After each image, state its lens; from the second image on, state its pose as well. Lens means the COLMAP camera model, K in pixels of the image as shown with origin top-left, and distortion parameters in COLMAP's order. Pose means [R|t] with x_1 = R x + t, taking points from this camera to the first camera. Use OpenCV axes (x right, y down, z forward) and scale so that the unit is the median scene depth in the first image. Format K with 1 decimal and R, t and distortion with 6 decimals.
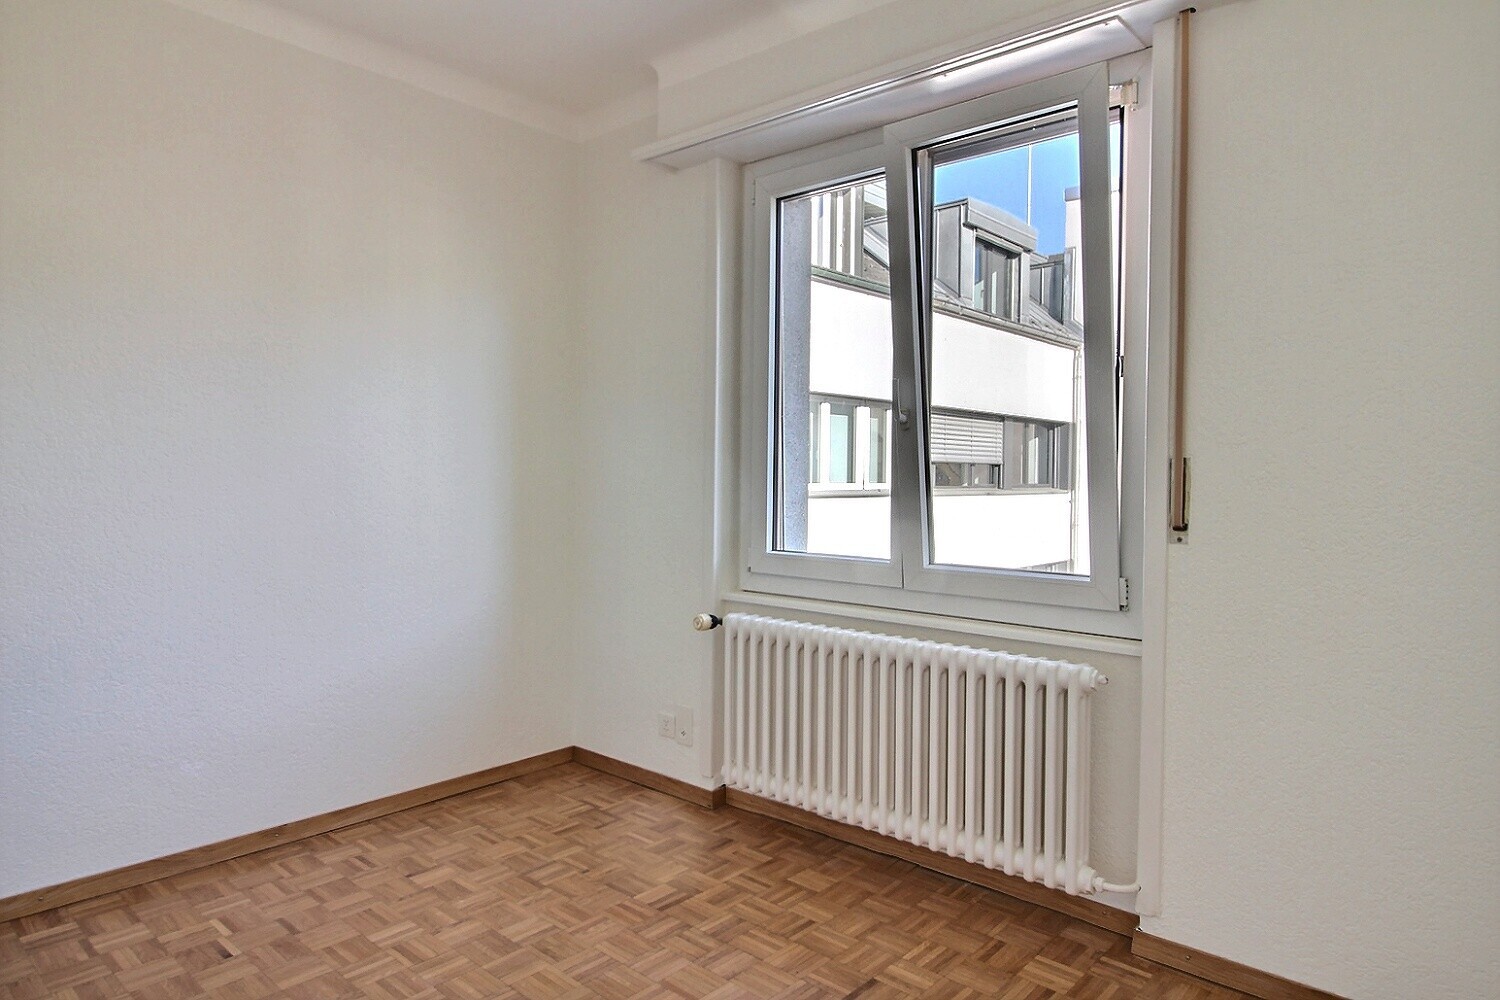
lens RADIAL K [[916.1, 0, 750.0], [0, 916.1, 500.0], [0, 0, 1]] dist [0.000383, 0.000791]
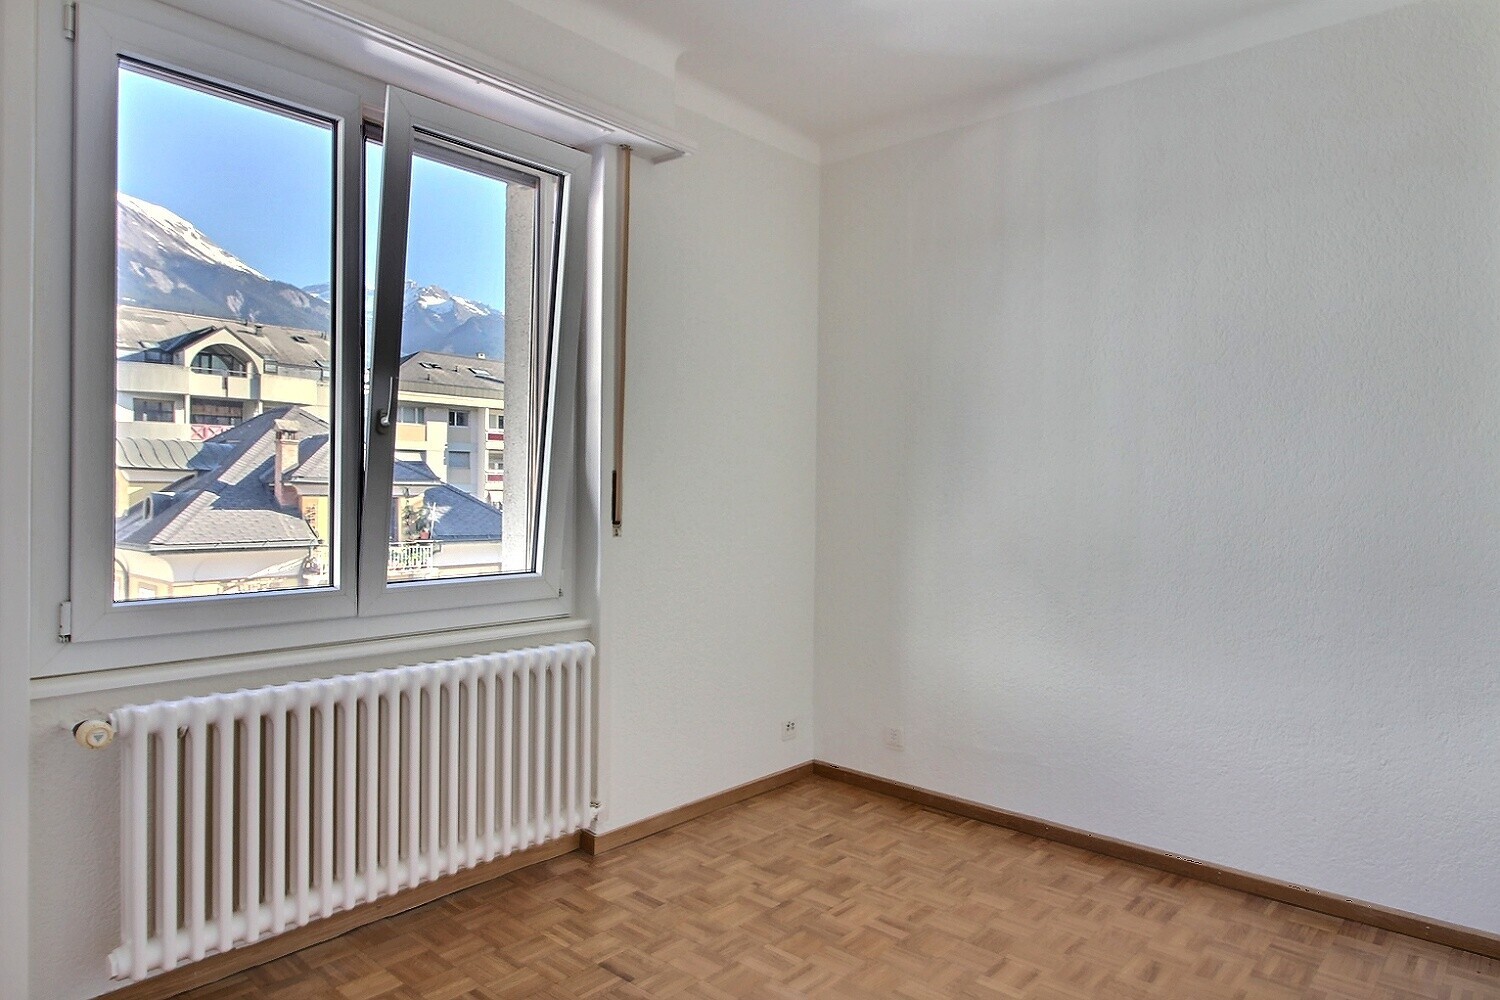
lens RADIAL K [[935.2, 0, 756.2], [0, 935.2, 498.6], [0, 0, 1]] dist [0.001846, -0.000359]
pose [[-0.026635, -0.018760, 0.999469, -0.868558], [0.011556, 0.999751, 0.019073, -0.030901], [-0.999578, 0.012058, -0.026411, 0.775664]]
